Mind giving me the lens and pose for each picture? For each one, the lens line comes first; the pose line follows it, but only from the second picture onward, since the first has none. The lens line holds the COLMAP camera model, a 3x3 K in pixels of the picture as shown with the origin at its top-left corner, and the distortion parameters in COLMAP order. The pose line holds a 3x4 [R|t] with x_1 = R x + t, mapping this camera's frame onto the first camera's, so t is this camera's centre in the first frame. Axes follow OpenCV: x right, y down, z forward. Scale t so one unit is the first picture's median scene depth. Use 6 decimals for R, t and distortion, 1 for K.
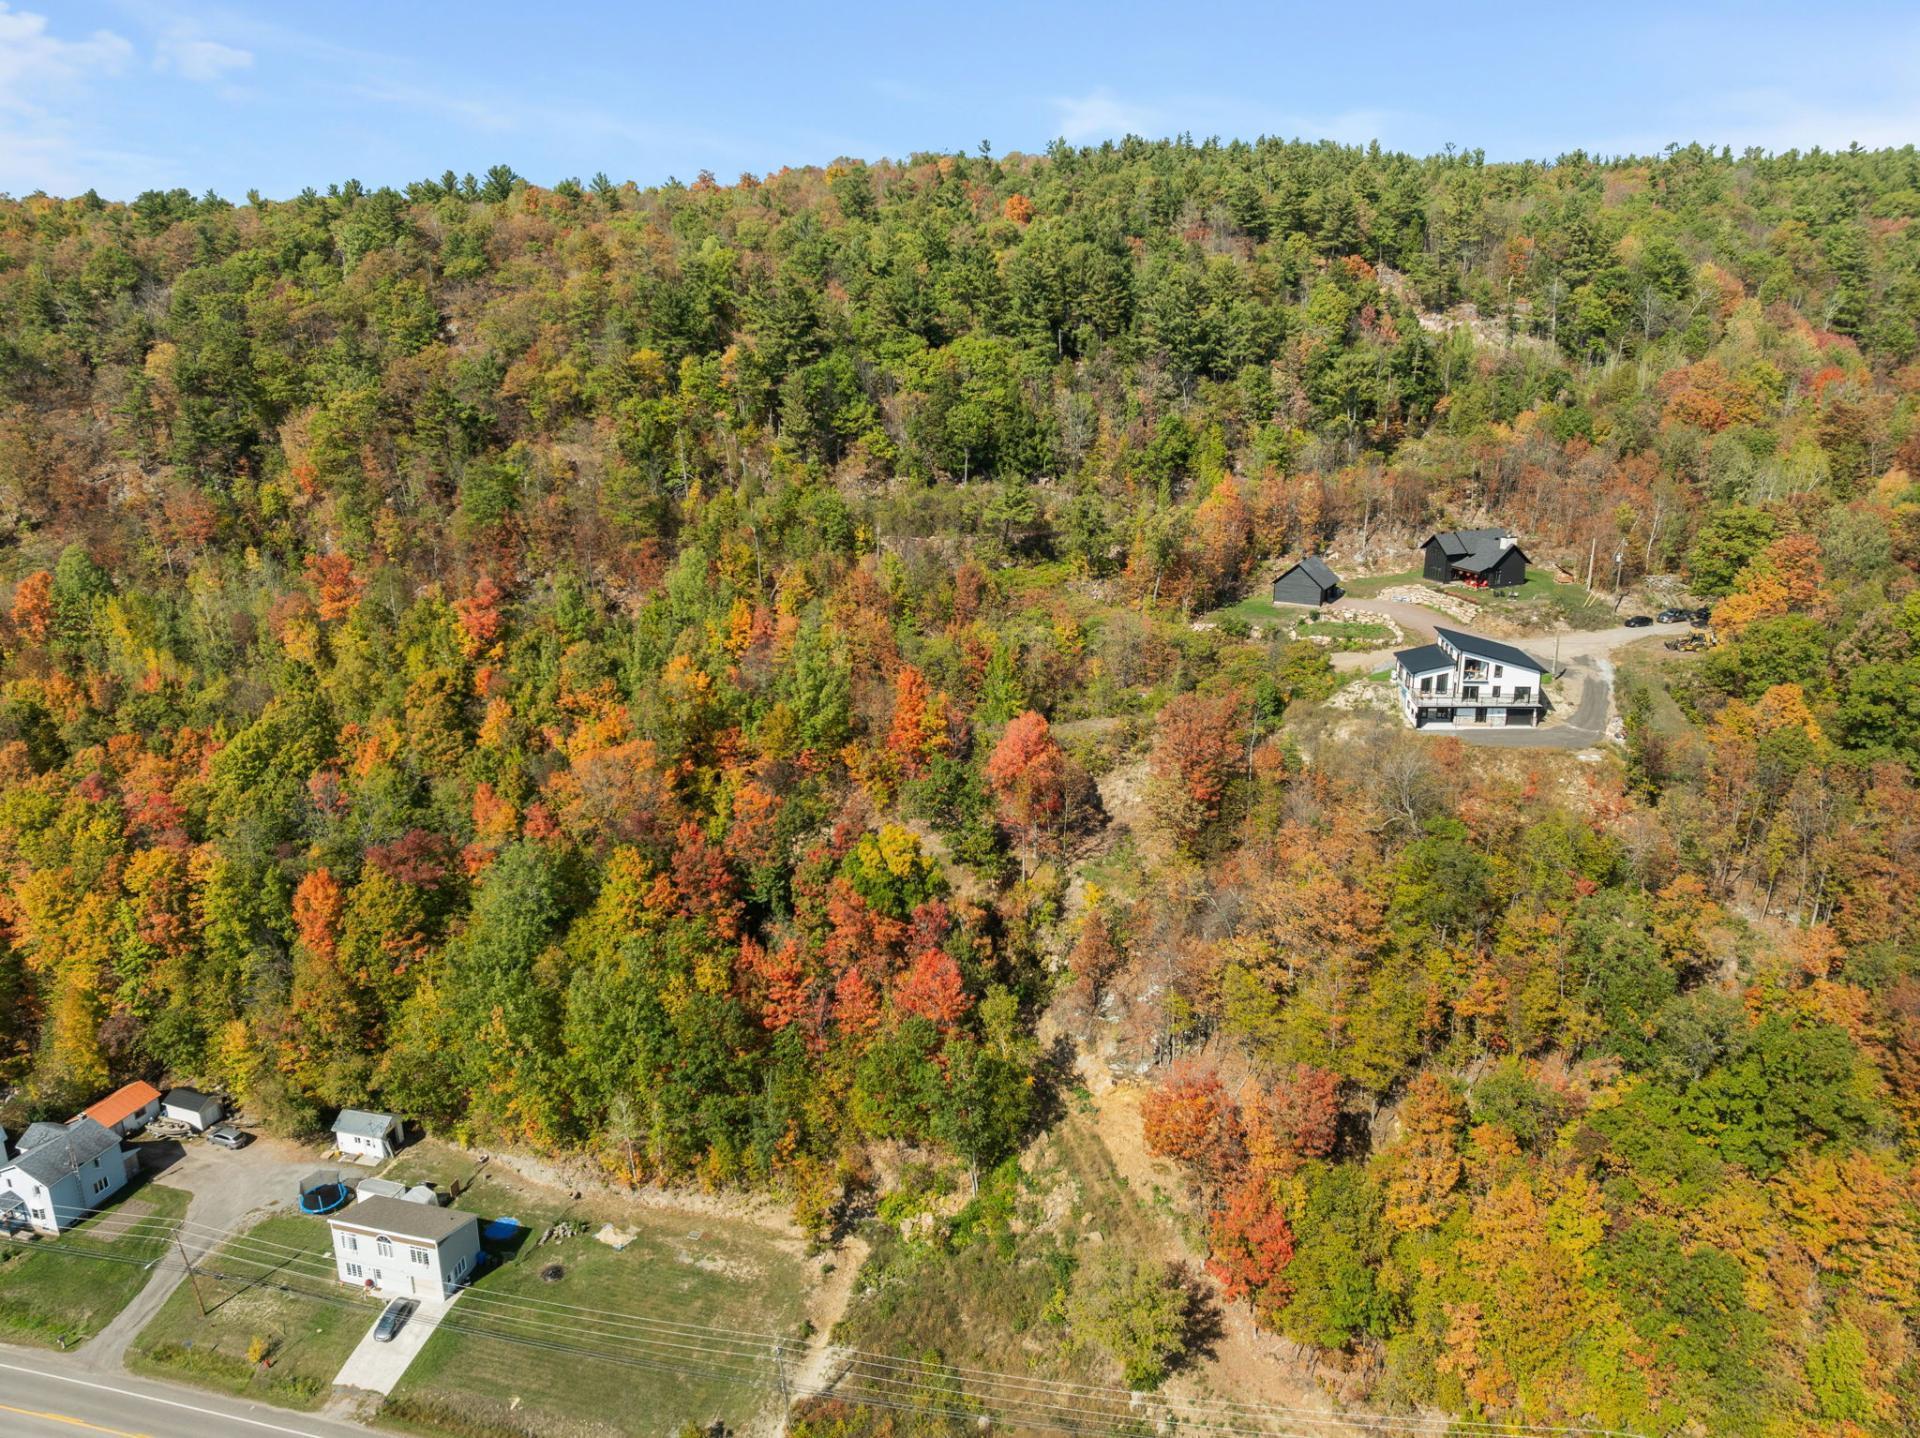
lens RADIAL K [[1354.8, 0, 956.1], [0, 1354.8, 642.2], [0, 0, 1]] dist [-0.040381, 0.007010]
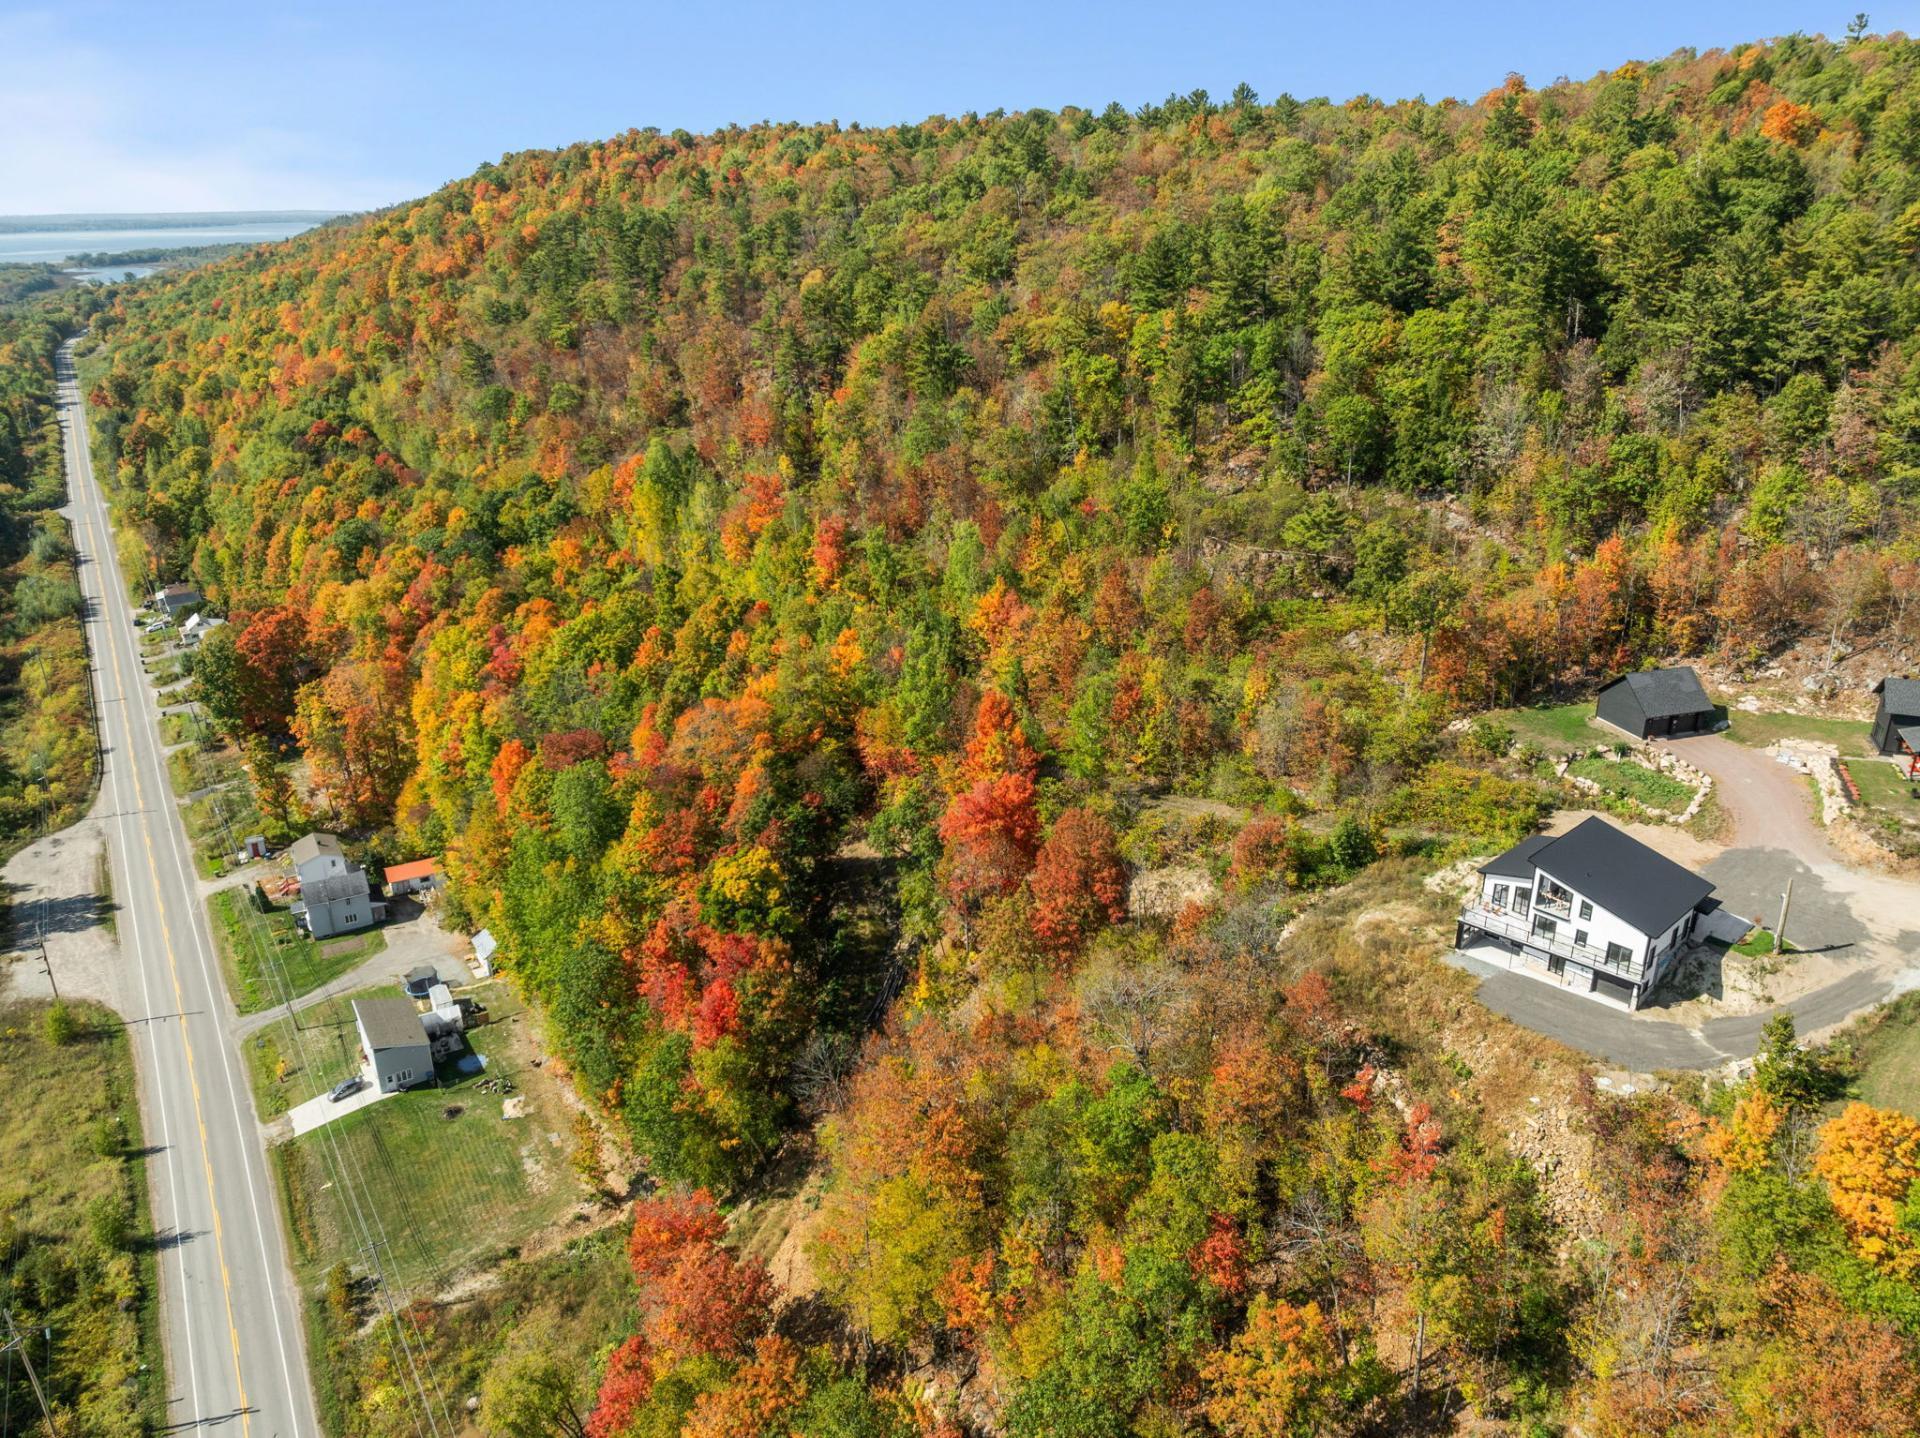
lens RADIAL K [[1350.7, 0, 961.3], [0, 1350.7, 651.7], [0, 0, 1]] dist [-0.031652, -0.003072]
pose [[0.733376, 0.217304, -0.644157, 0.573710], [-0.160981, 0.976098, 0.146005, -0.148429], [0.660488, -0.003379, 0.750829, 0.307752]]
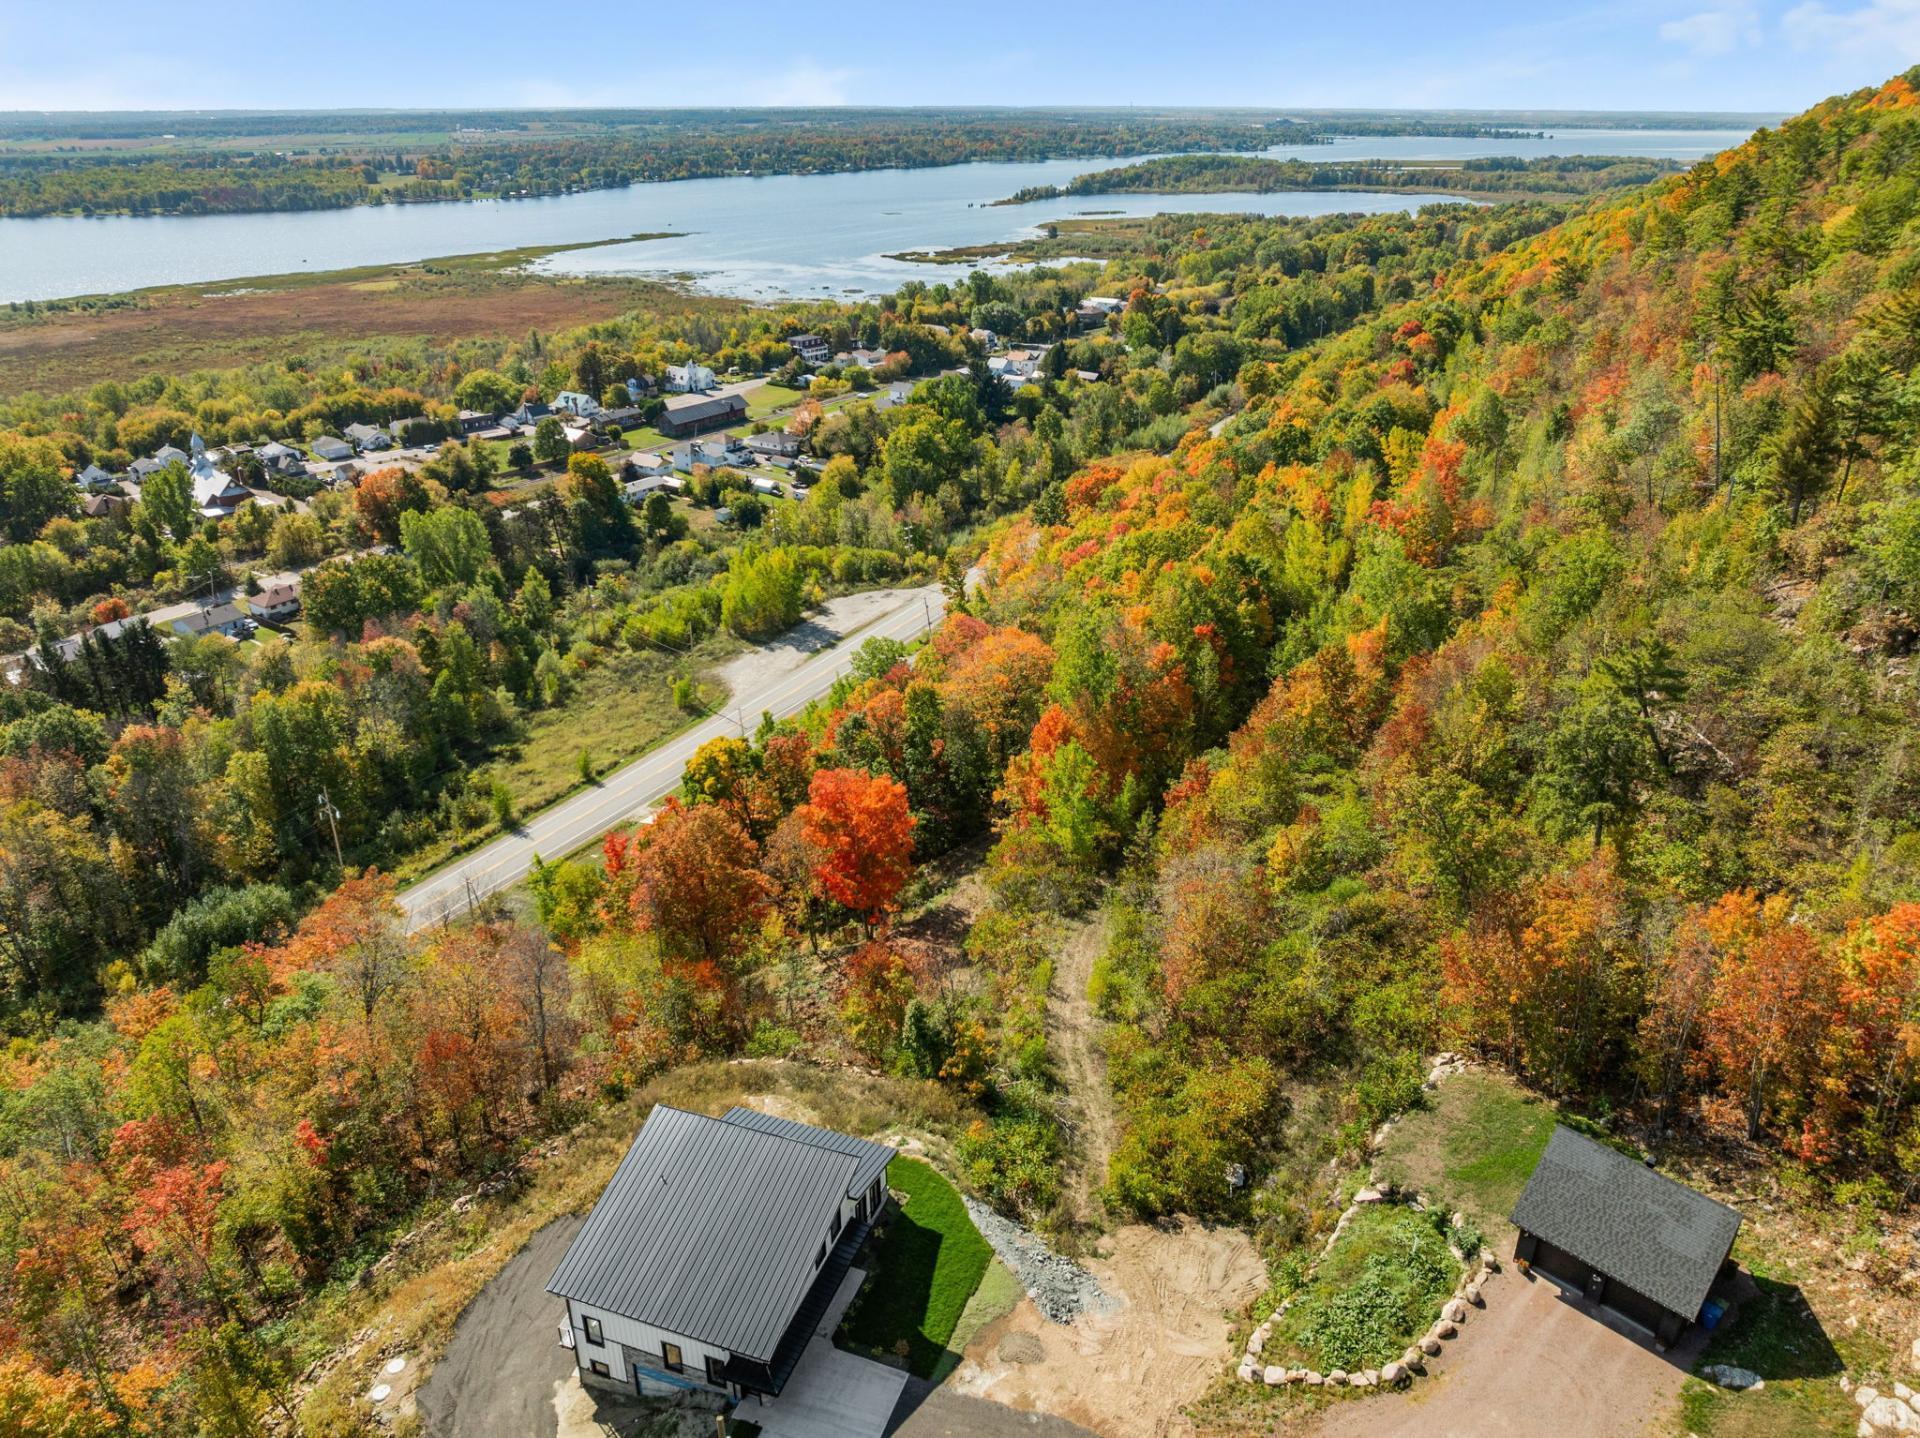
lens RADIAL K [[1343.1, 0, 1003.8], [0, 1343.1, 719.6], [0, 0, 1]] dist [-0.005537, -0.073635]
pose [[-0.227444, 0.412536, -0.882090, 0.683821], [-0.234199, 0.856070, 0.460755, -0.337353], [0.945209, 0.311380, -0.098092, 1.112155]]
